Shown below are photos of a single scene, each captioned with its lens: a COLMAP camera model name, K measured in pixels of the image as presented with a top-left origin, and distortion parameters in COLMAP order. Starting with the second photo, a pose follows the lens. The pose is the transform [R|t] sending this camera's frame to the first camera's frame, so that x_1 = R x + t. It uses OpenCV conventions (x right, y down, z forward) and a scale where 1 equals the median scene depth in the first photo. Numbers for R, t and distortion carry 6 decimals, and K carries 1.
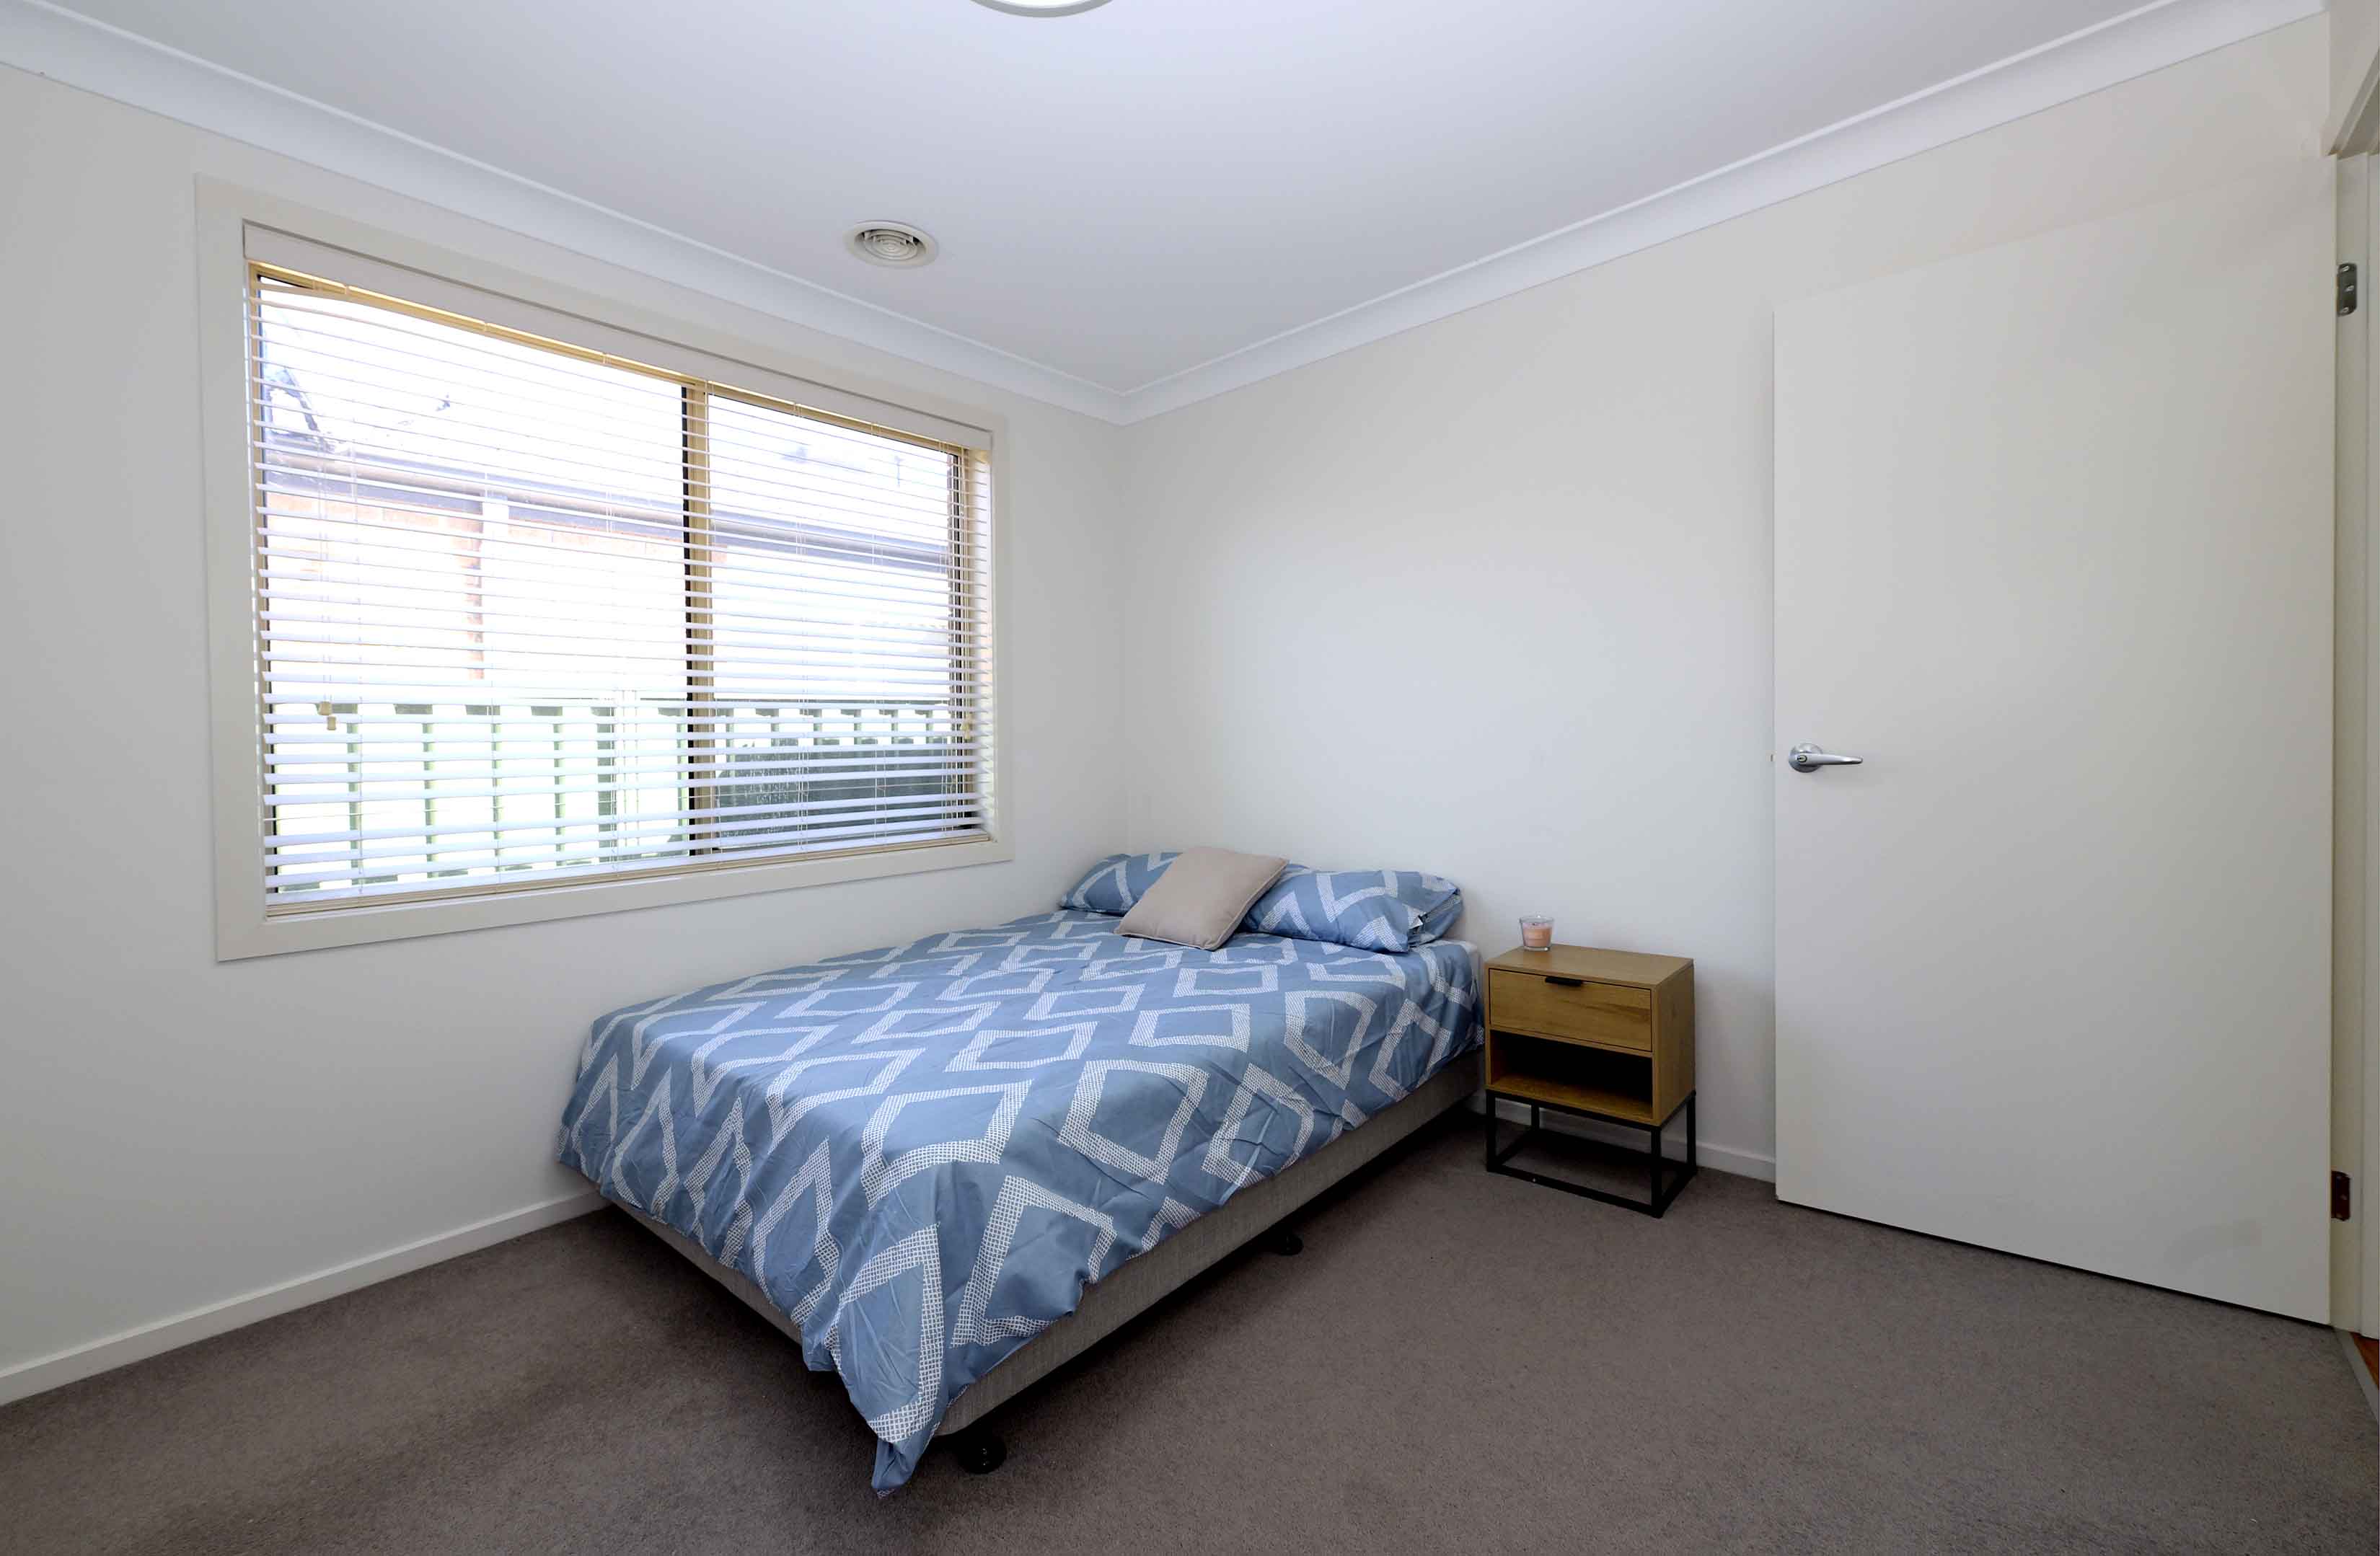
lens RADIAL K [[984.0, 0, 1196.6], [0, 984.0, 756.5], [0, 0, 1]] dist [0.012365, 0.000109]
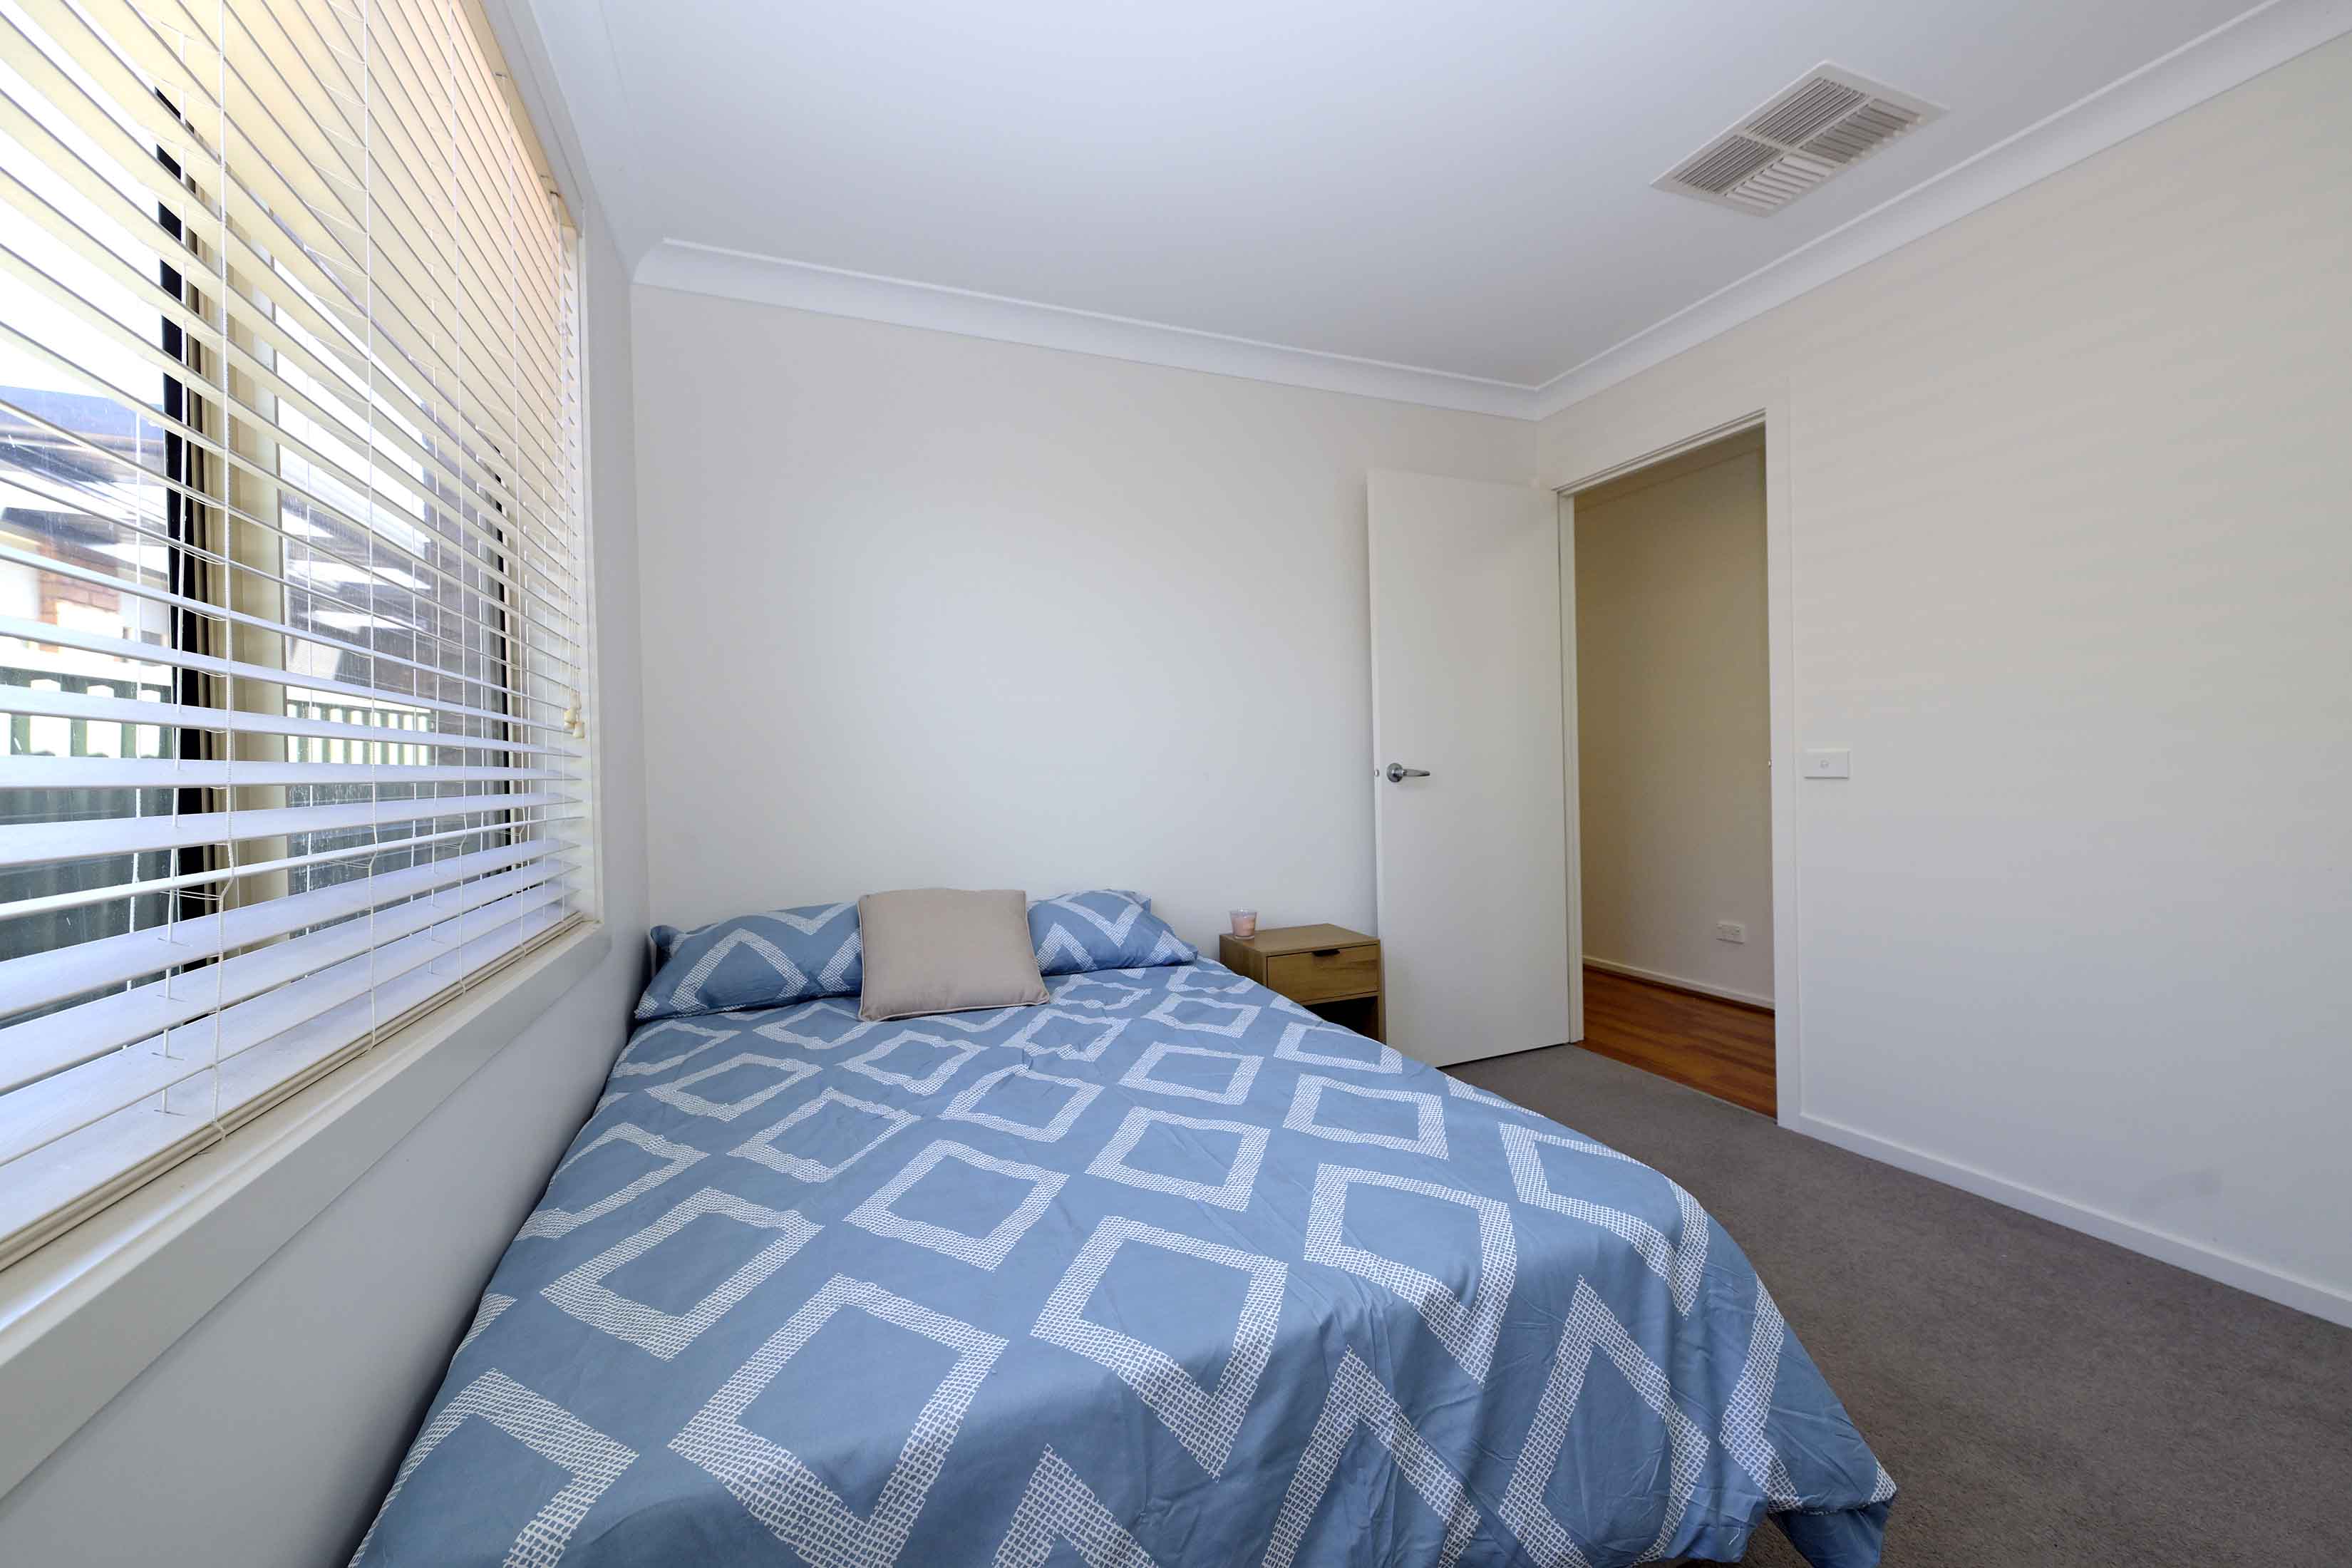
lens RADIAL K [[903.1, 0, 1176.0], [0, 903.1, 784.0], [0, 0, 1]] dist [-0.000884, -0.000039]
pose [[0.455761, 0.001238, 0.890101, -0.743982], [0.018976, 0.999758, -0.011106, 0.026388], [-0.889900, 0.021952, 0.455627, 0.664669]]
